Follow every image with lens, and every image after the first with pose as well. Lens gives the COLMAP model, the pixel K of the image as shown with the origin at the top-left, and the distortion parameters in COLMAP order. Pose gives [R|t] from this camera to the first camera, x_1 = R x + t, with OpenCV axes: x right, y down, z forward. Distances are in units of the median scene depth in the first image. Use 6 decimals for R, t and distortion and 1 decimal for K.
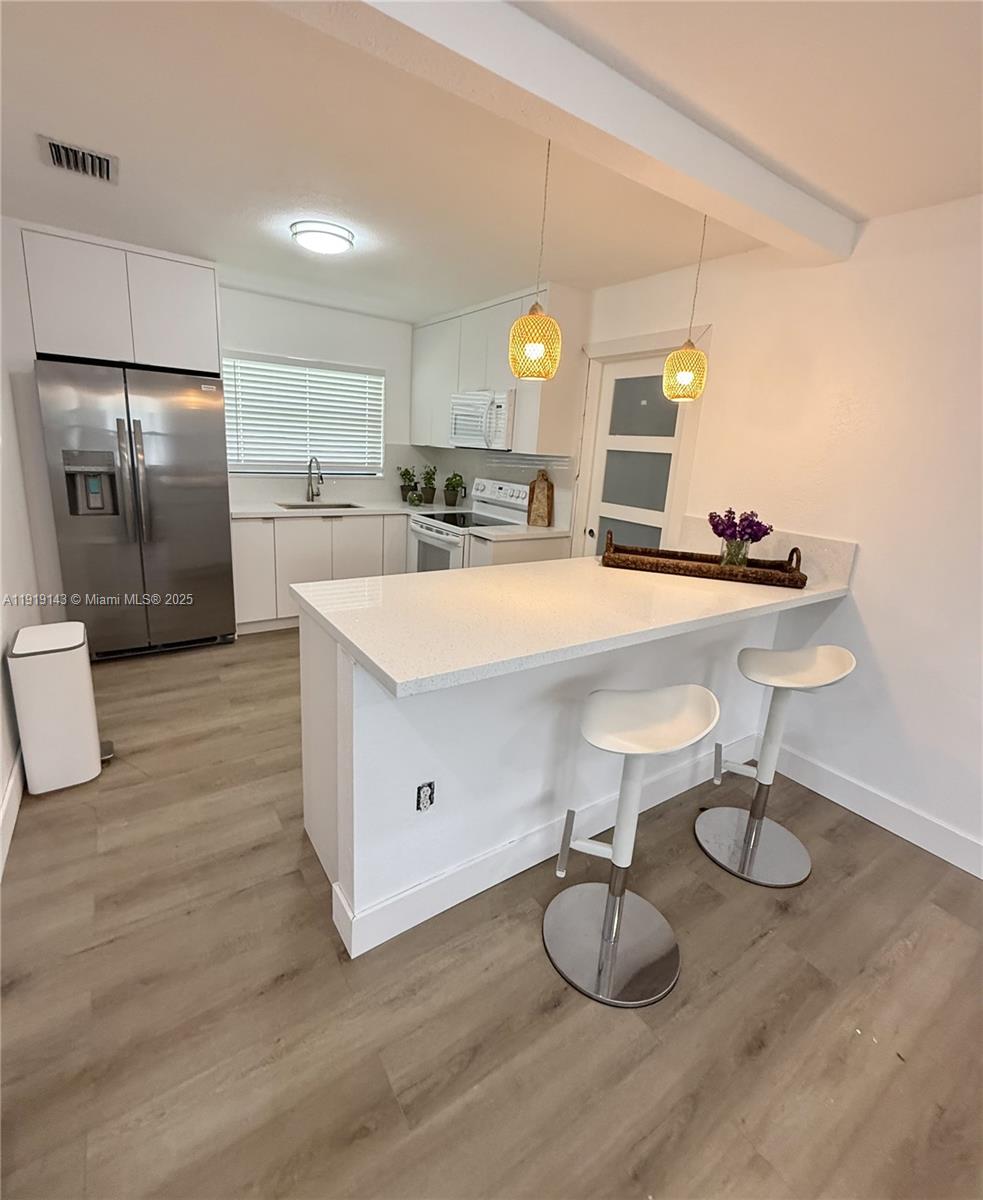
lens RADIAL K [[542.5, 0, 488.1], [0, 542.5, 575.7], [0, 0, 1]] dist [0.004679, 0.000197]
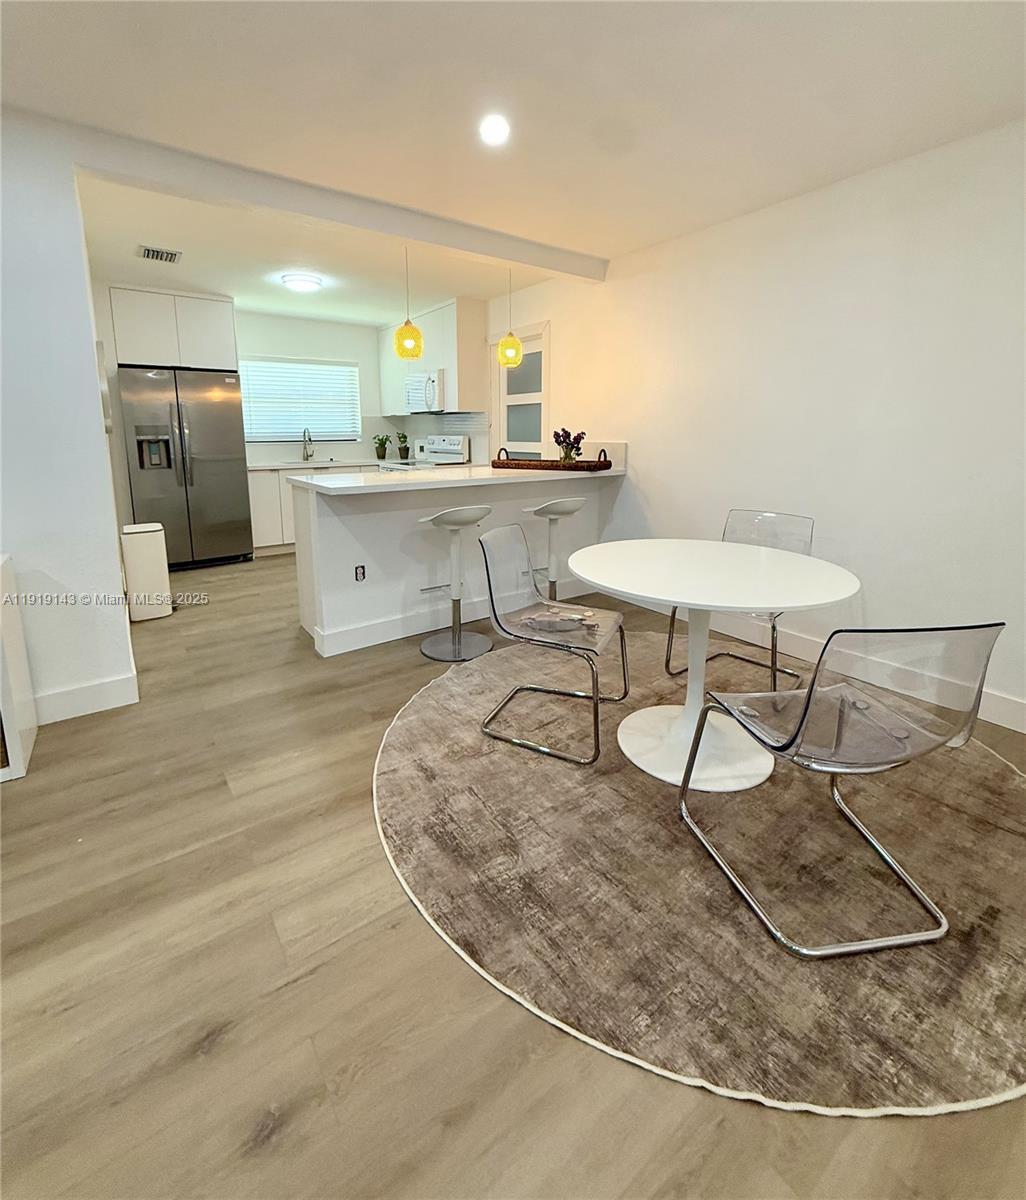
lens RADIAL K [[539.2, 0, 513.9], [0, 539.2, 515.6], [0, 0, 1]] dist [-0.003720, 0.000027]
pose [[0.997298, -0.067426, 0.029147, 0.159515], [0.069625, 0.994155, -0.082517, 0.167407], [-0.023413, 0.084323, 0.996163, -0.382052]]
